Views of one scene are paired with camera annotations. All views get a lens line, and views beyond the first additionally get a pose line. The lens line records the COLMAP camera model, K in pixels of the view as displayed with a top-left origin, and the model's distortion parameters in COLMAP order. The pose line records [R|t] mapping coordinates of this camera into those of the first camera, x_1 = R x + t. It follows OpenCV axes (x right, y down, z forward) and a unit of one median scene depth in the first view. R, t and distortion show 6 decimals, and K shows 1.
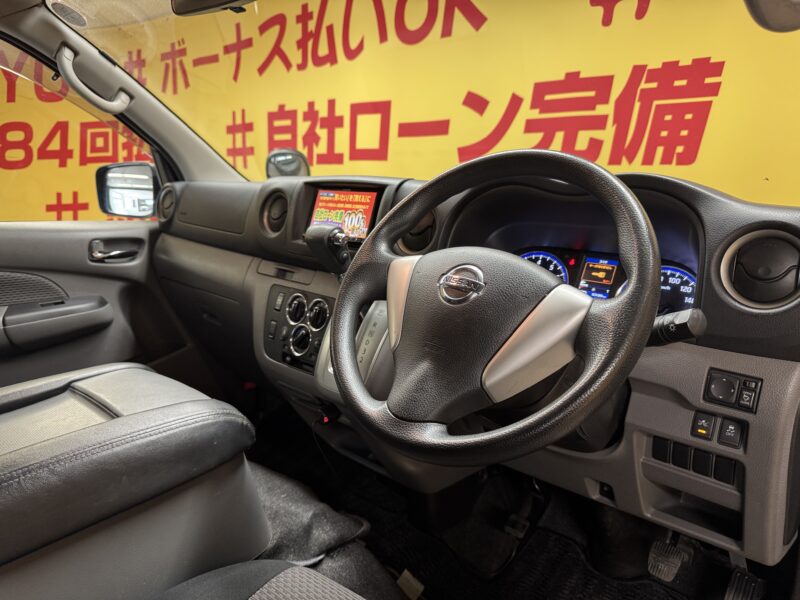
lens RADIAL K [[575.1, 0, 403.9], [0, 575.1, 312.3], [0, 0, 1]] dist [0.027736, -0.039940]
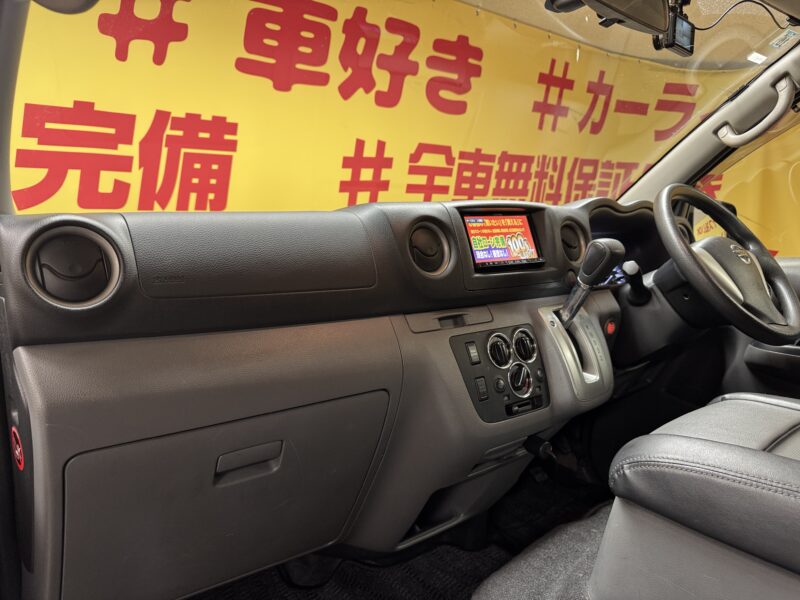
lens RADIAL K [[560.3, 0, 399.5], [0, 560.3, 320.6], [0, 0, 1]] dist [0.086763, -0.131487]
pose [[0.178619, -0.168039, 0.969463, -0.547086], [0.252799, 0.960069, 0.119833, -0.100411], [-0.950888, 0.223675, 0.213966, 0.508026]]
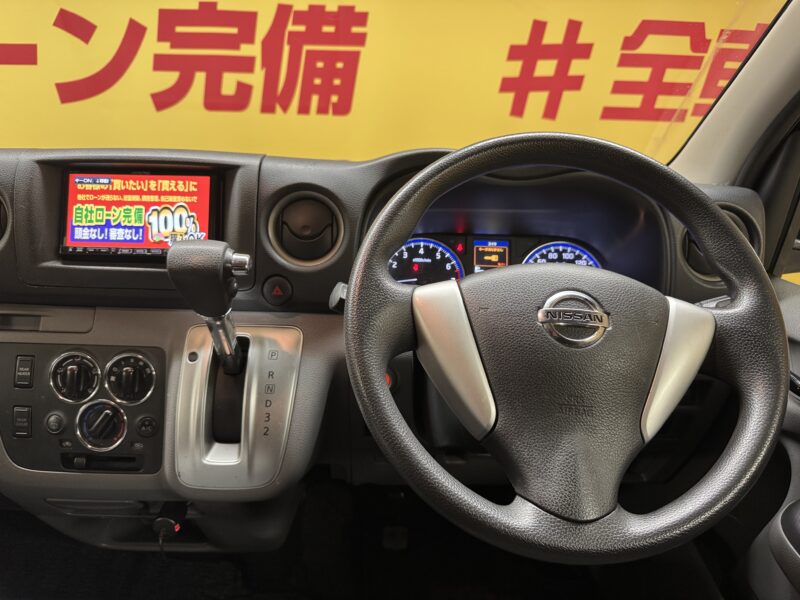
lens RADIAL K [[590.0, 0, 389.9], [0, 590.0, 302.9], [0, 0, 1]] dist [0.022286, -0.058479]
pose [[0.745771, -0.192770, 0.637703, -0.169432], [0.140801, 0.981206, 0.131945, -0.061863], [-0.651153, -0.008612, 0.758897, 0.174735]]
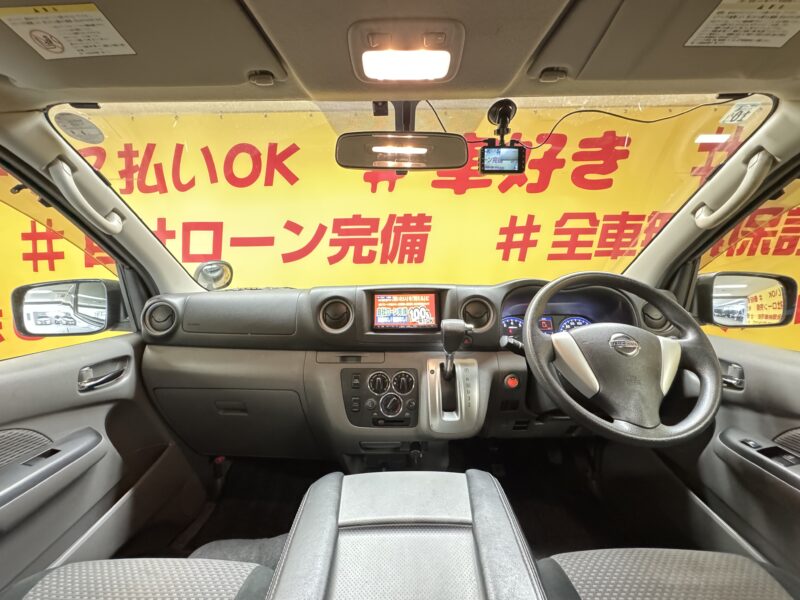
lens RADIAL K [[326.1, 0, 400.0], [0, 326.1, 300.0], [0, 0, 1]] dist [0.013452, -0.000147]
pose [[0.758097, -0.099008, 0.644582, -0.331623], [0.176160, 0.982754, -0.056231, -0.077489], [-0.627898, 0.156178, 0.762465, 0.191253]]
